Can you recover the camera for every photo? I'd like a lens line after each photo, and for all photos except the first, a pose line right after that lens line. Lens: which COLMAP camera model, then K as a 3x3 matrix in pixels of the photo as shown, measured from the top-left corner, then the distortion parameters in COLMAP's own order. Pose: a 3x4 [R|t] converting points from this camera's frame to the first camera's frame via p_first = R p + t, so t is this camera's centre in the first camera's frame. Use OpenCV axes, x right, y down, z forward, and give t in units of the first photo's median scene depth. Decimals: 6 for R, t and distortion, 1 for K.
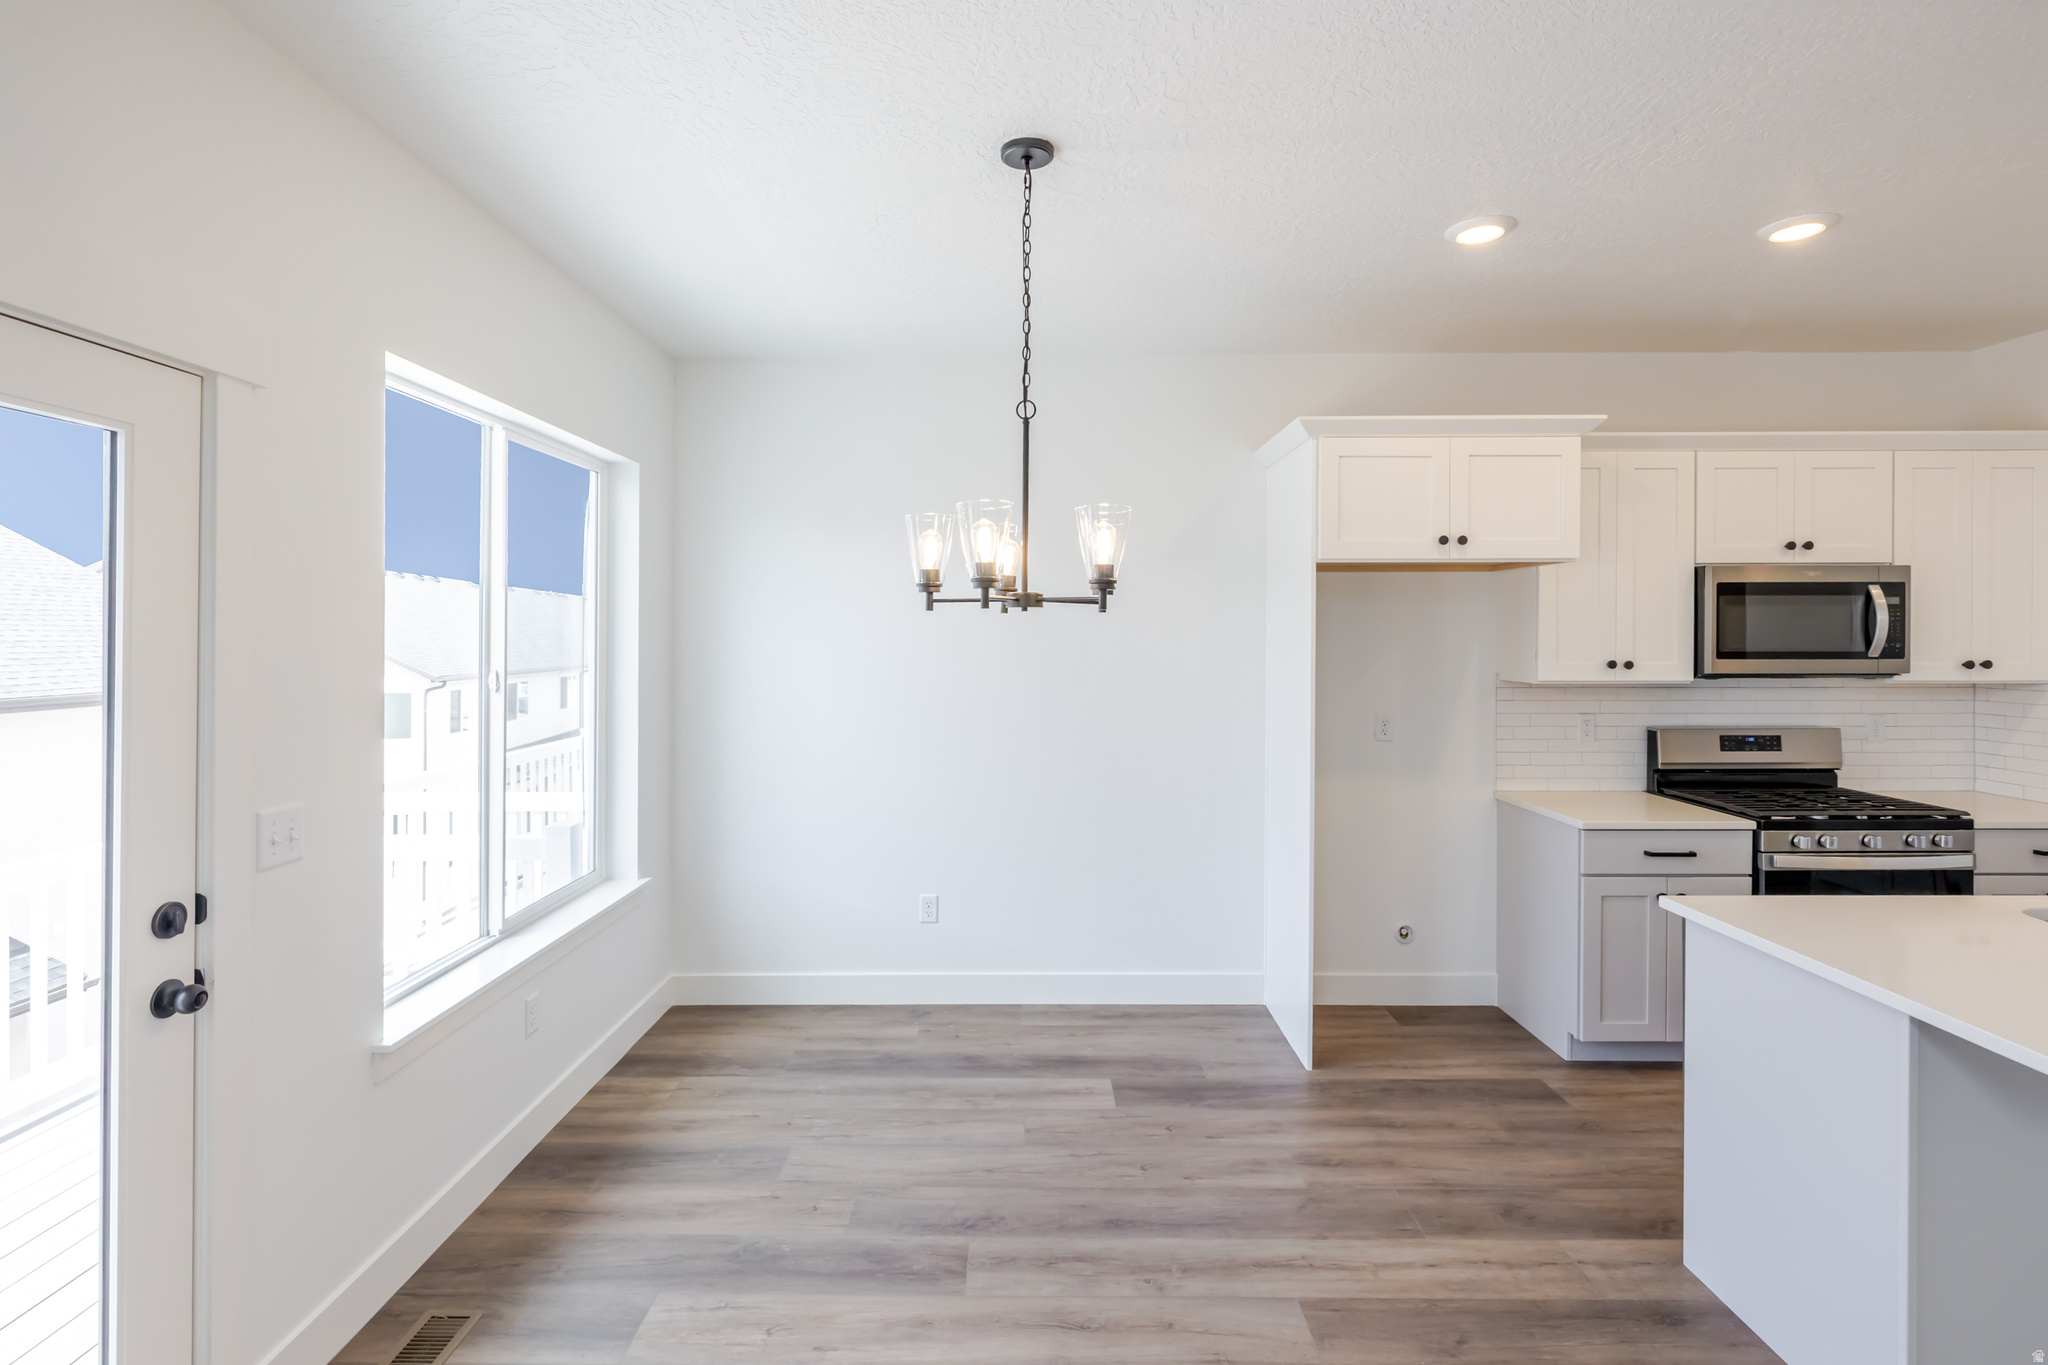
lens RADIAL K [[973.7, 0, 1025.7], [0, 973.7, 644.2], [0, 0, 1]] dist [-0.008742, 0.002308]
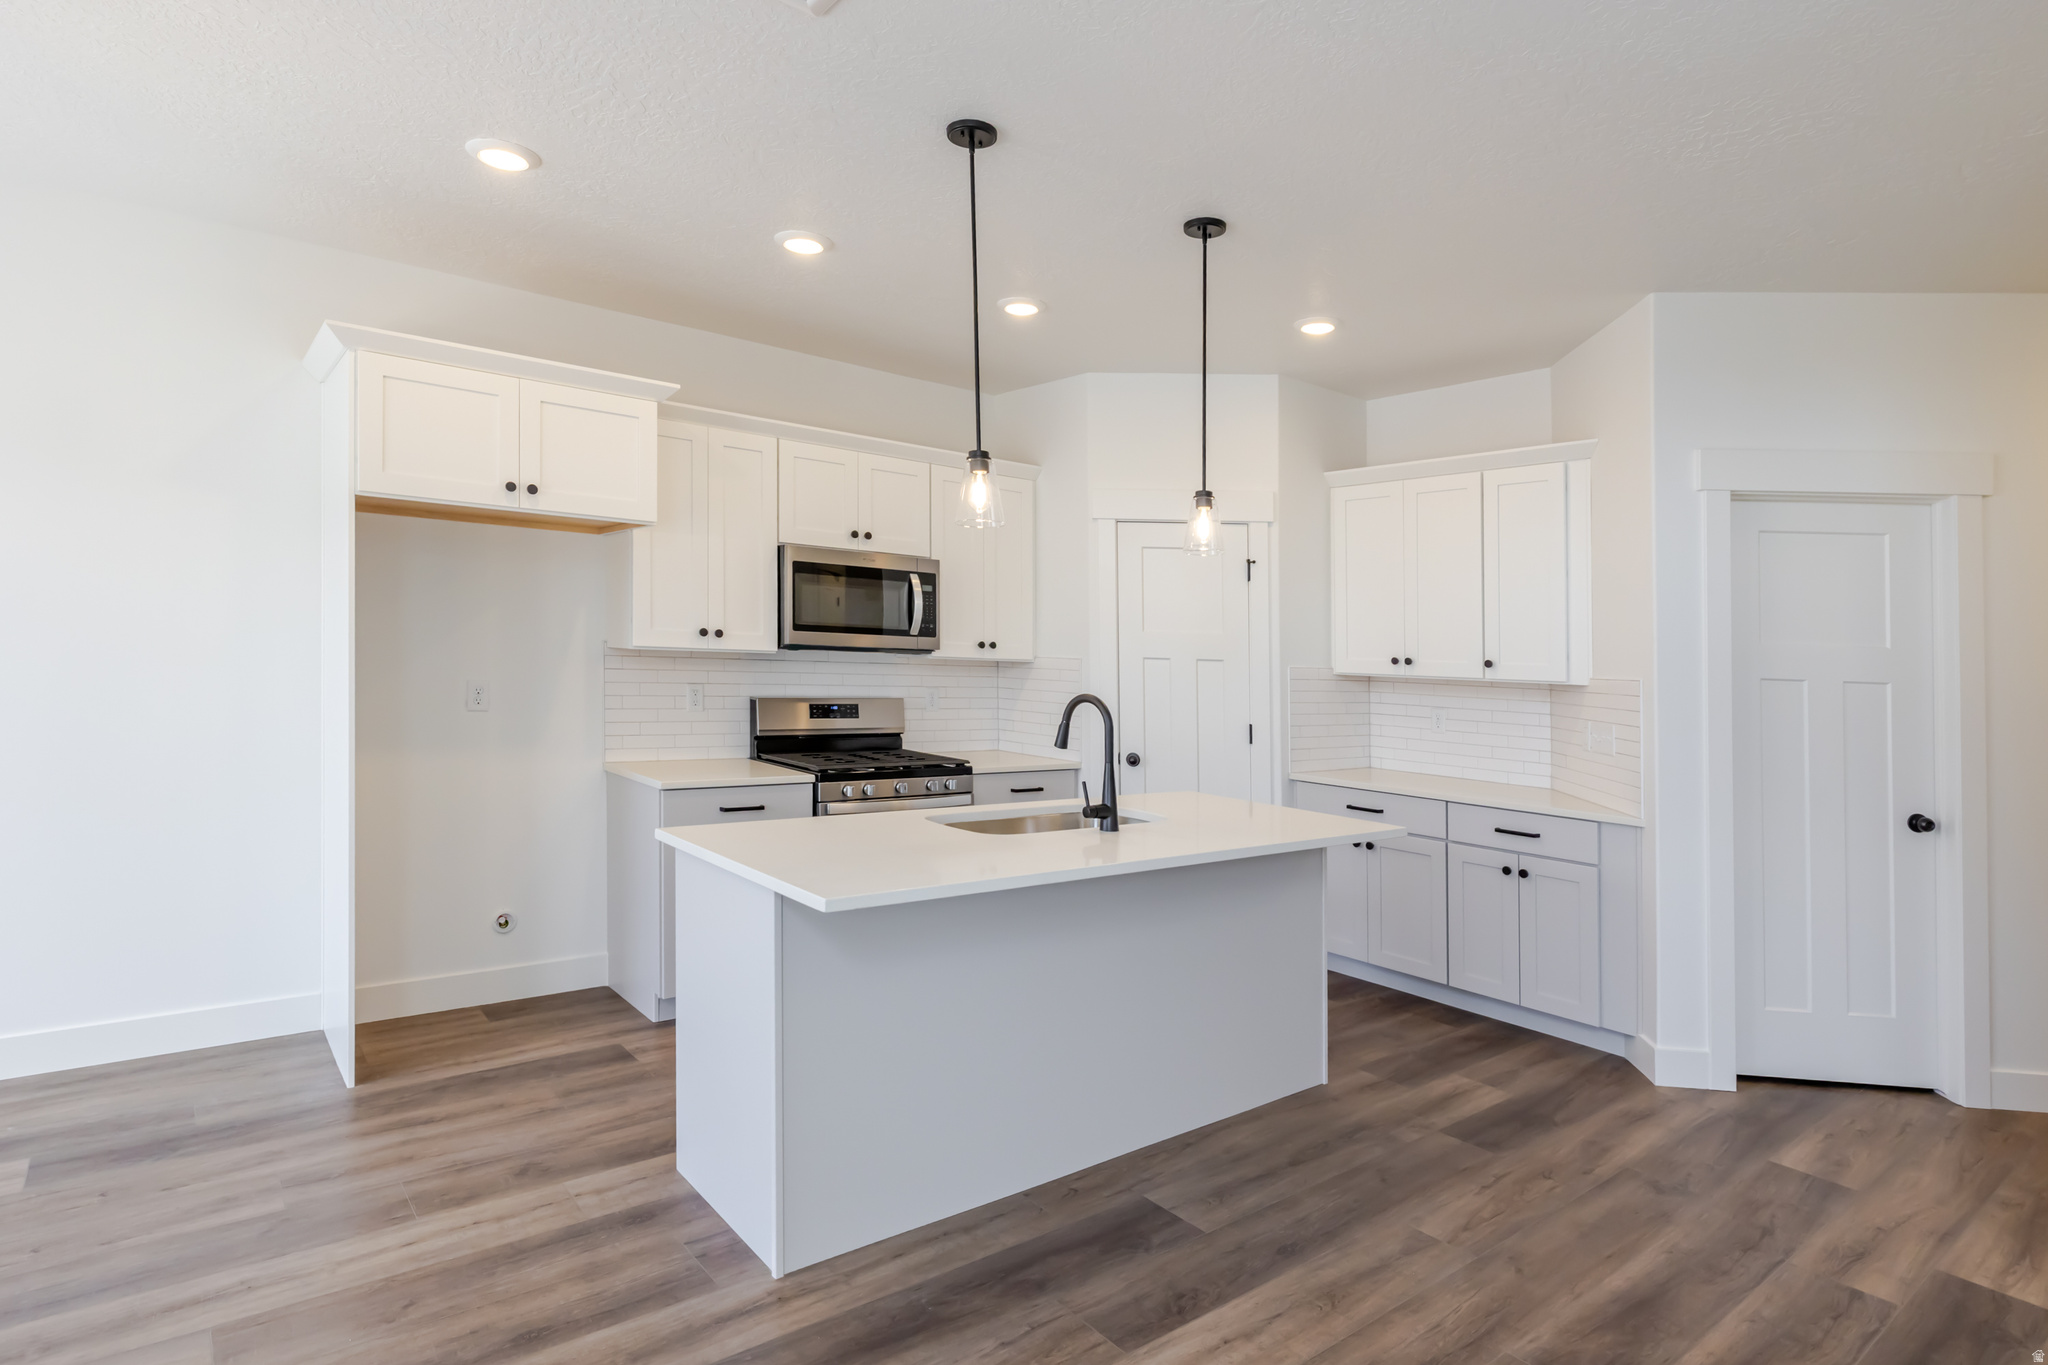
lens RADIAL K [[1083.4, 0, 1027.9], [0, 1083.4, 669.6], [0, 0, 1]] dist [-0.006619, 0.006443]
pose [[0.774379, 0.018738, 0.632445, 0.150153], [-0.029482, 0.999544, 0.006485, 0.045373], [-0.632035, -0.023667, 0.774578, -0.121209]]
